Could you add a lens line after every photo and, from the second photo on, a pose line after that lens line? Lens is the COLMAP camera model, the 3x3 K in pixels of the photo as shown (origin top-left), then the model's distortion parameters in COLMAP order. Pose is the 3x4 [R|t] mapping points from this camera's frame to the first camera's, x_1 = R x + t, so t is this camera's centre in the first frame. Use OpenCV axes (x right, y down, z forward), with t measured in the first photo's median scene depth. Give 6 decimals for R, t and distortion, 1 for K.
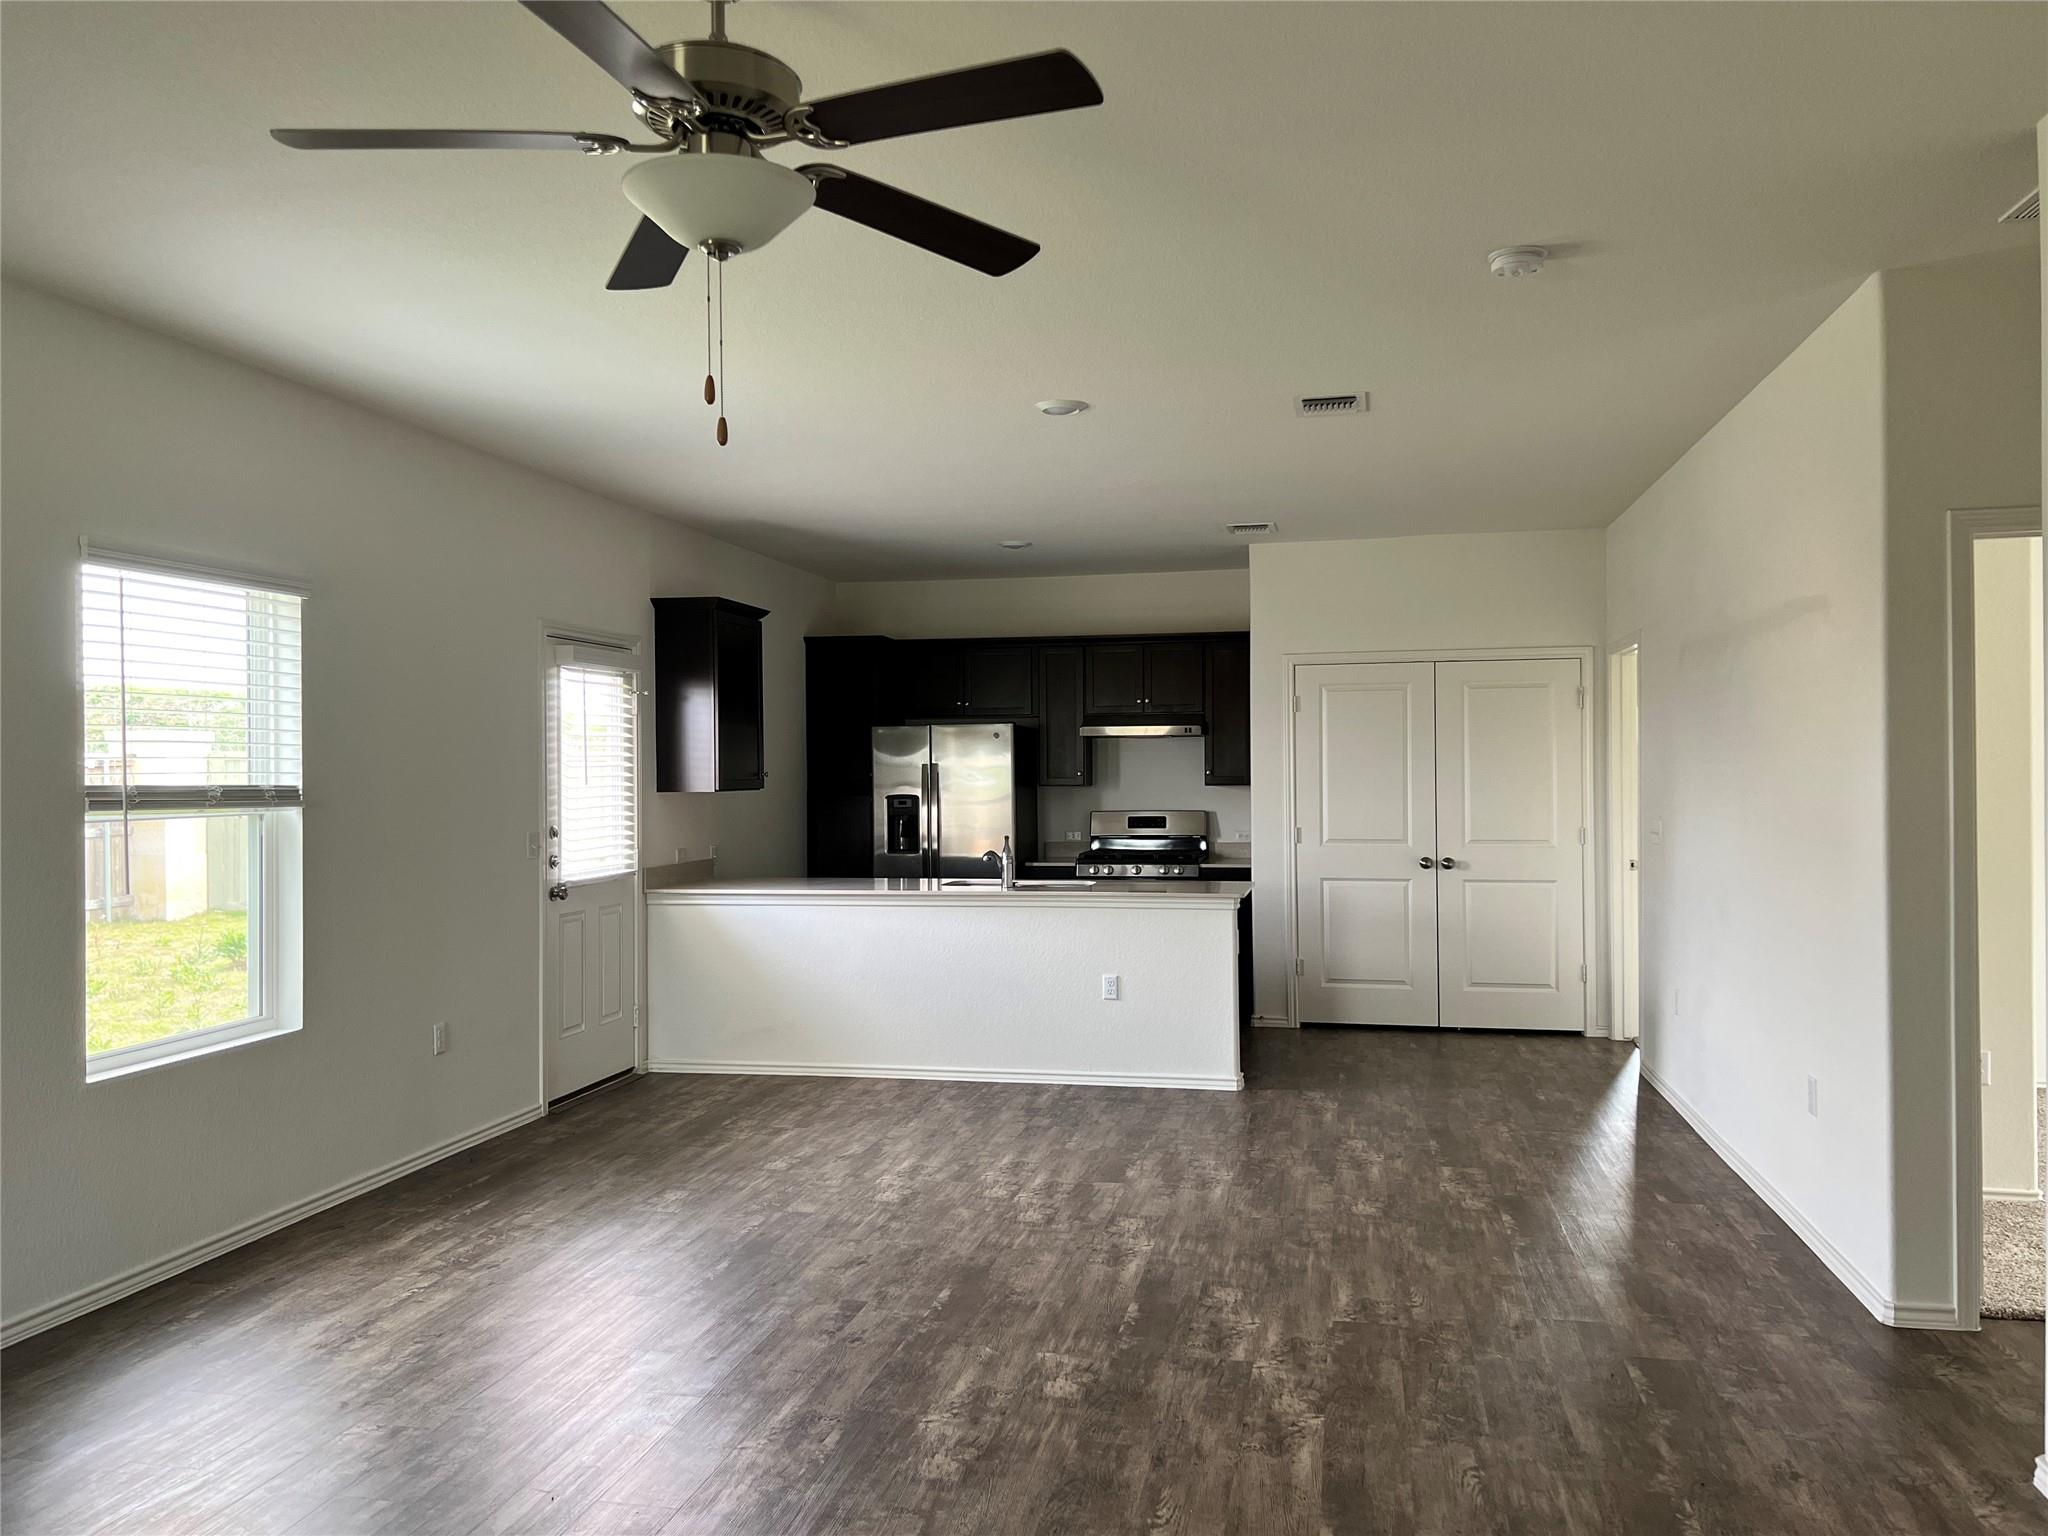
lens RADIAL K [[1557.4, 0, 1021.0], [0, 1557.4, 773.8], [0, 0, 1]] dist [0.070432, -0.080213]
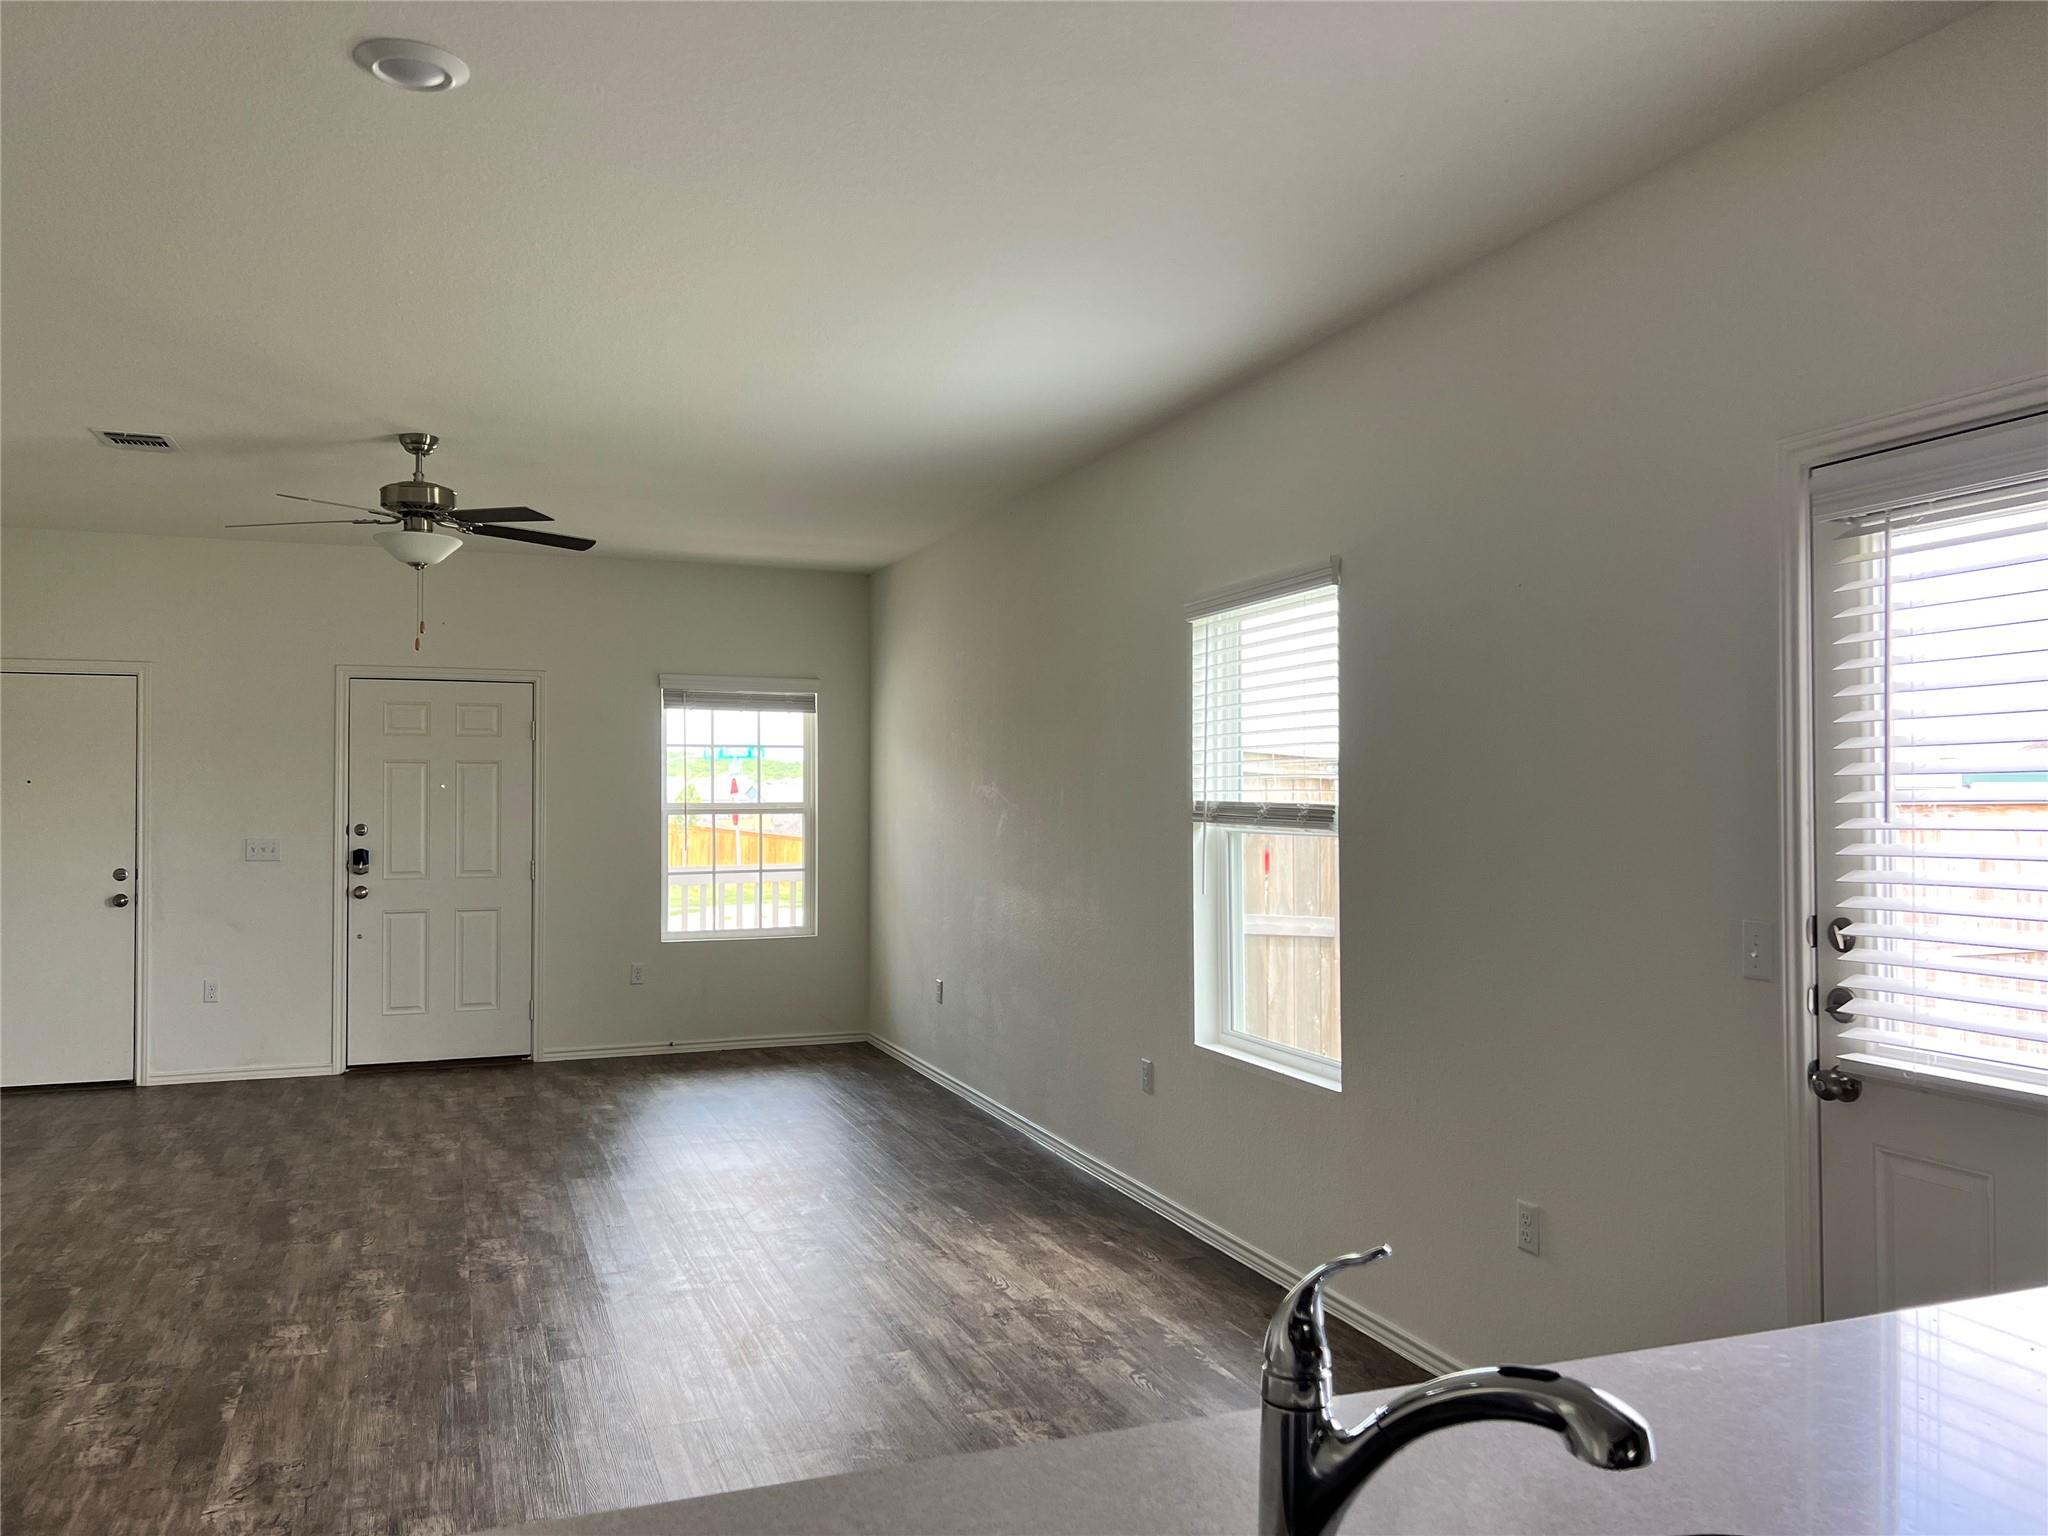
lens RADIAL K [[1557.4, 0, 1021.0], [0, 1557.4, 773.8], [0, 0, 1]] dist [0.070432, -0.080213]
pose [[-0.844426, -0.002030, -0.535669, 0.156981], [0.002676, 0.999964, -0.008009, -0.003528], [0.535666, -0.008196, -0.844390, 1.819902]]
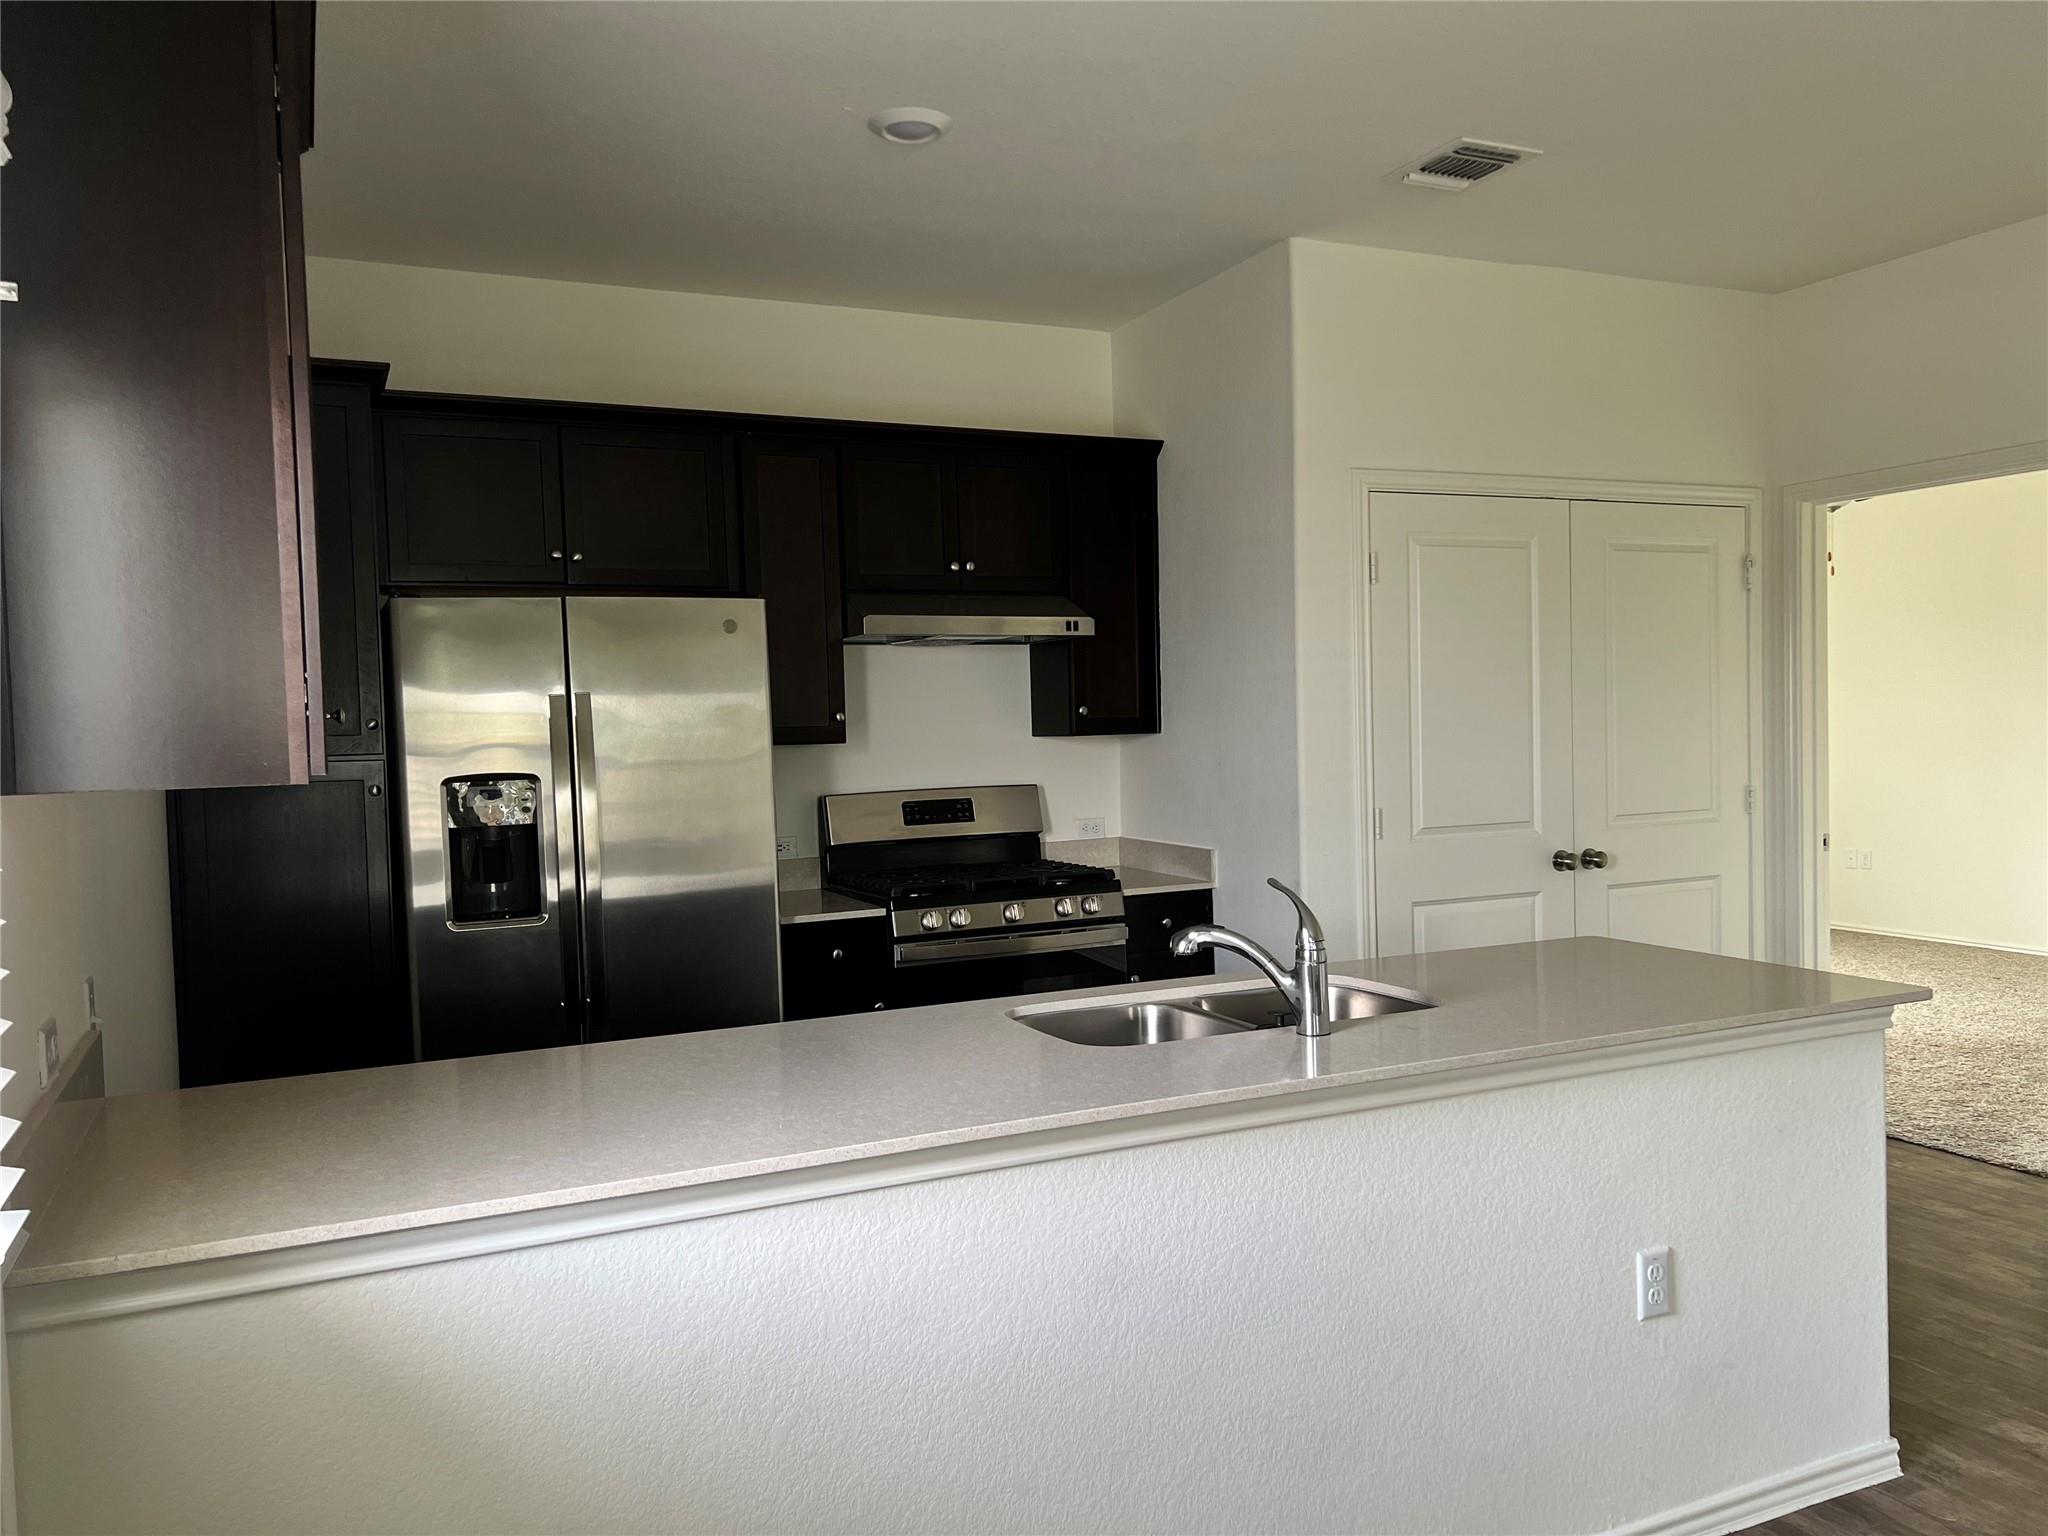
lens RADIAL K [[1557.4, 0, 1021.0], [0, 1557.4, 773.8], [0, 0, 1]] dist [0.070432, -0.080213]
pose [[0.816333, -0.037468, 0.576366, -0.408055], [0.022787, 0.999206, 0.032683, 0.005837], [-0.577133, -0.013546, 0.816538, 1.210842]]
